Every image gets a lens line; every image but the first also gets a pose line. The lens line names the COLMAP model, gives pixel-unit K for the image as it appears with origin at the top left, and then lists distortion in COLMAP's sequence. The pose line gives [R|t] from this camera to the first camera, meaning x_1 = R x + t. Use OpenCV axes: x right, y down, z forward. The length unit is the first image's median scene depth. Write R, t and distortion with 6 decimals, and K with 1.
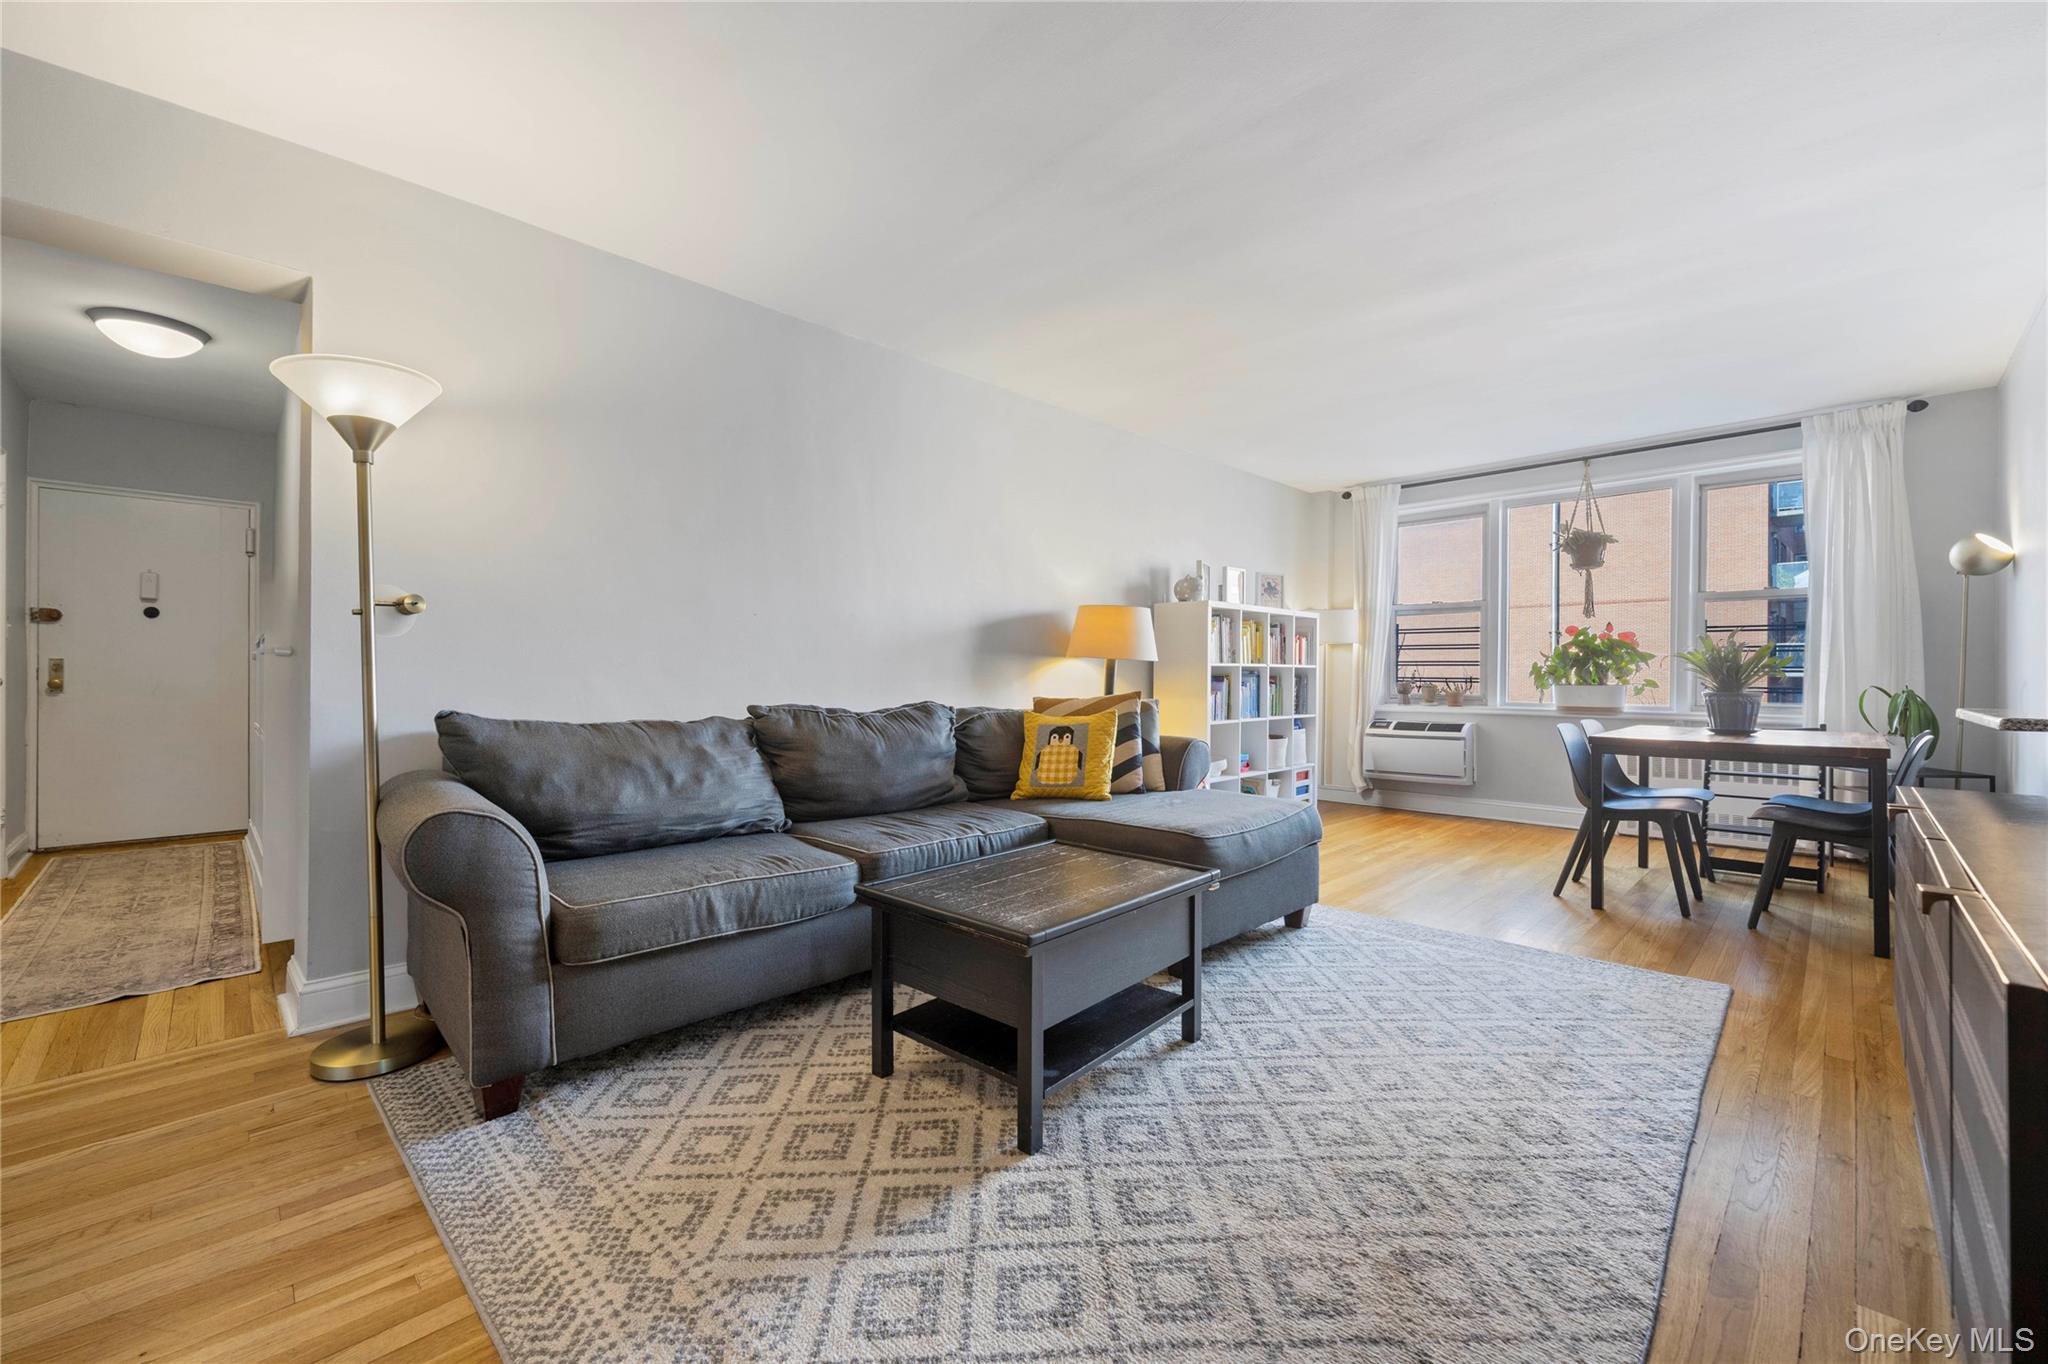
lens RADIAL K [[820.8, 0, 1020.2], [0, 820.8, 673.0], [0, 0, 1]] dist [-0.000446, 0.000202]
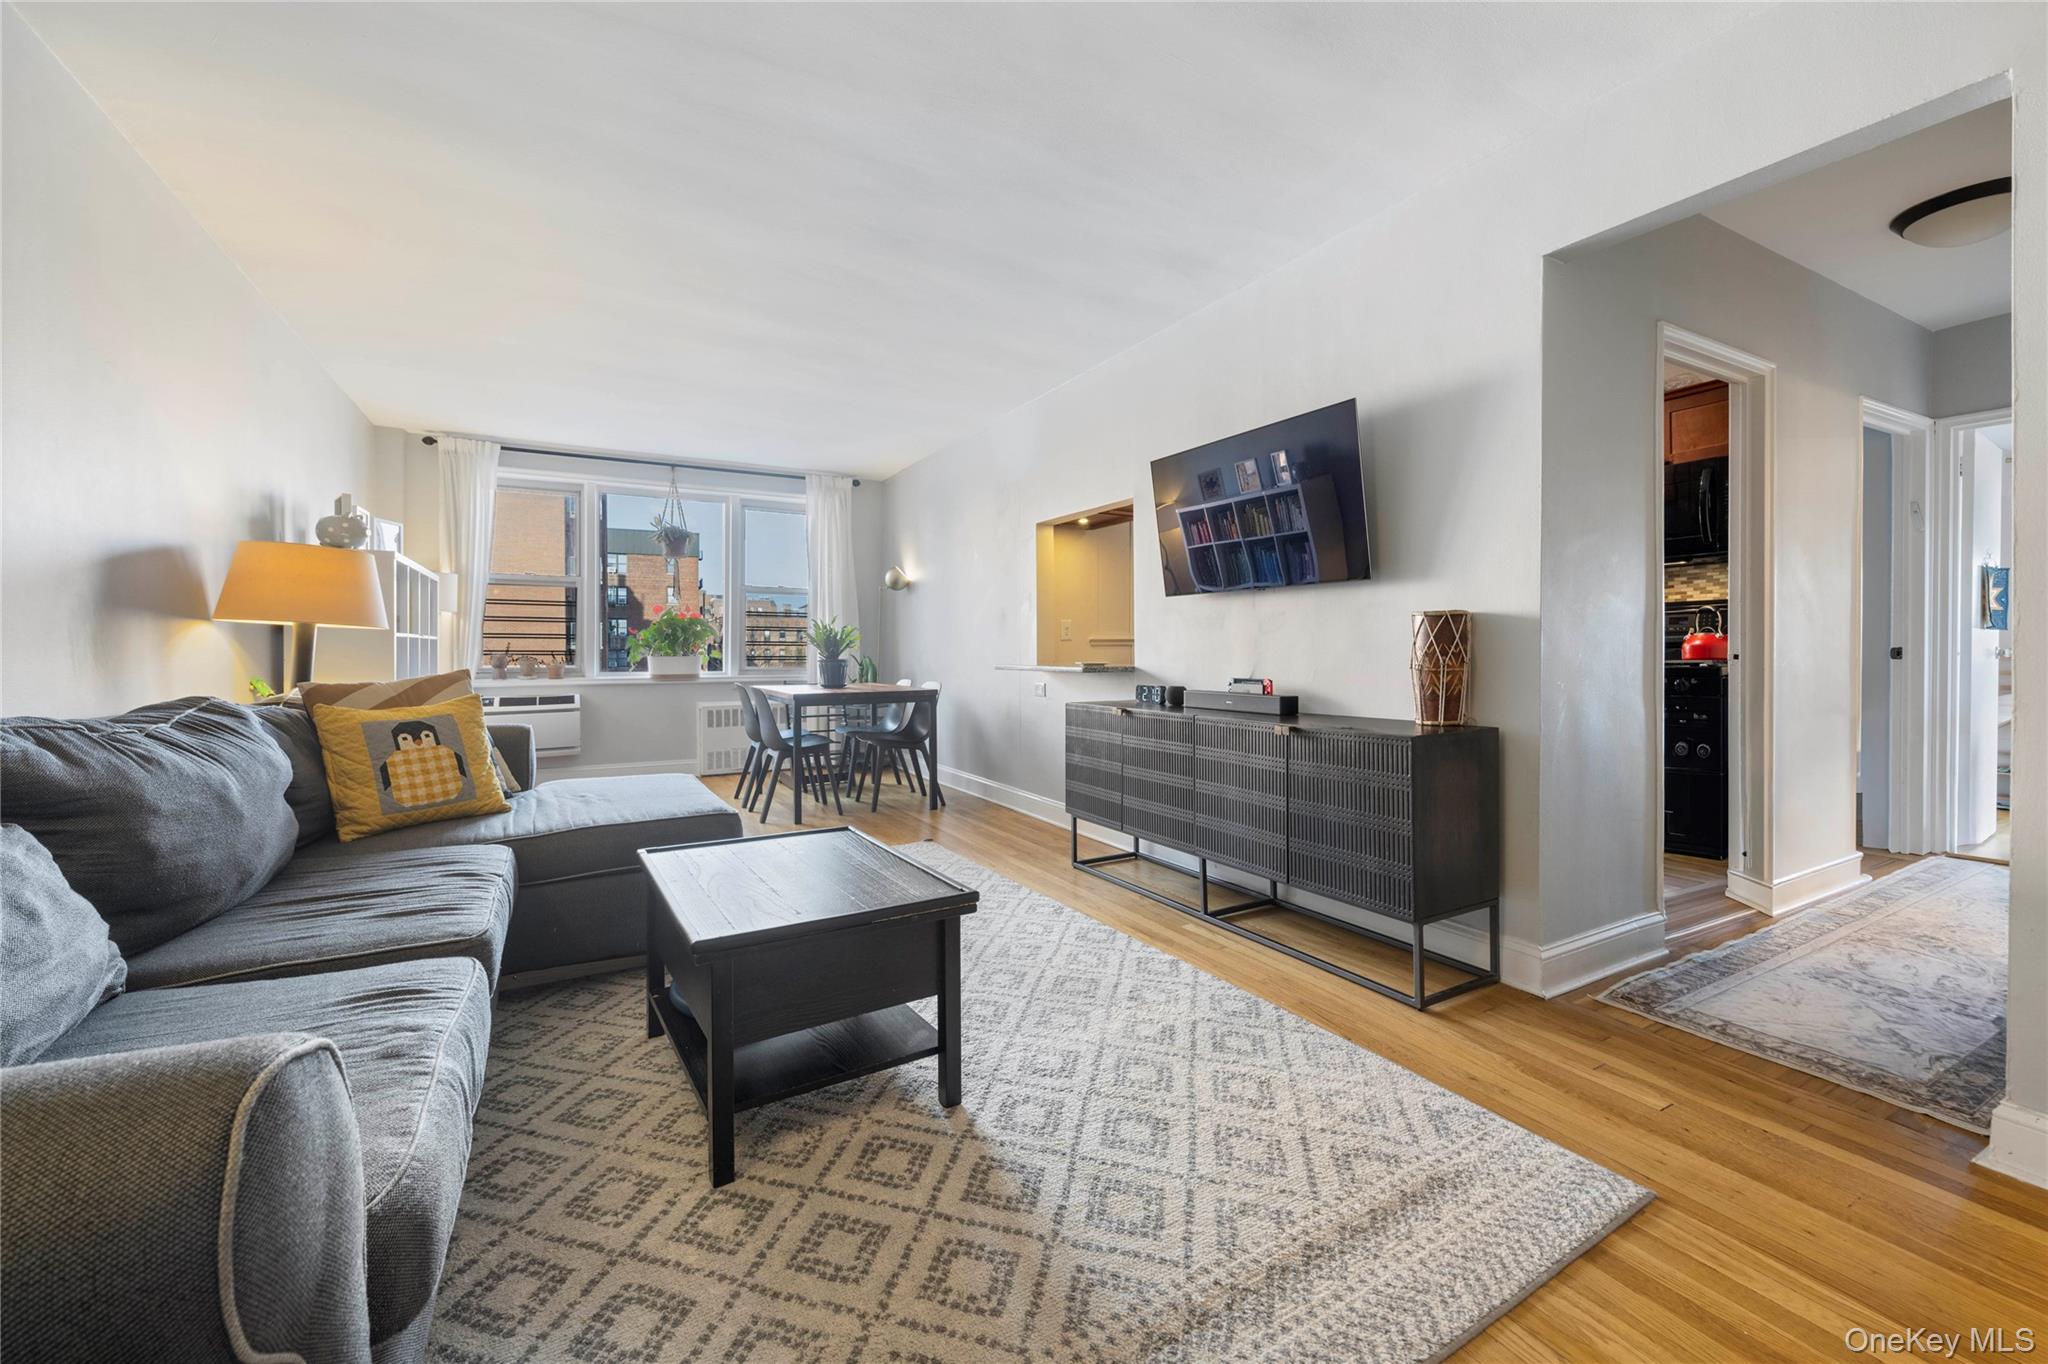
lens RADIAL K [[803.3, 0, 1018.8], [0, 803.3, 651.9], [0, 0, 1]] dist [-0.000040, 0.000129]
pose [[0.274726, -0.006818, 0.961498, -0.791619], [-0.000026, 0.999975, 0.007099, 0.000832], [-0.961522, -0.001975, 0.274719, 0.536467]]
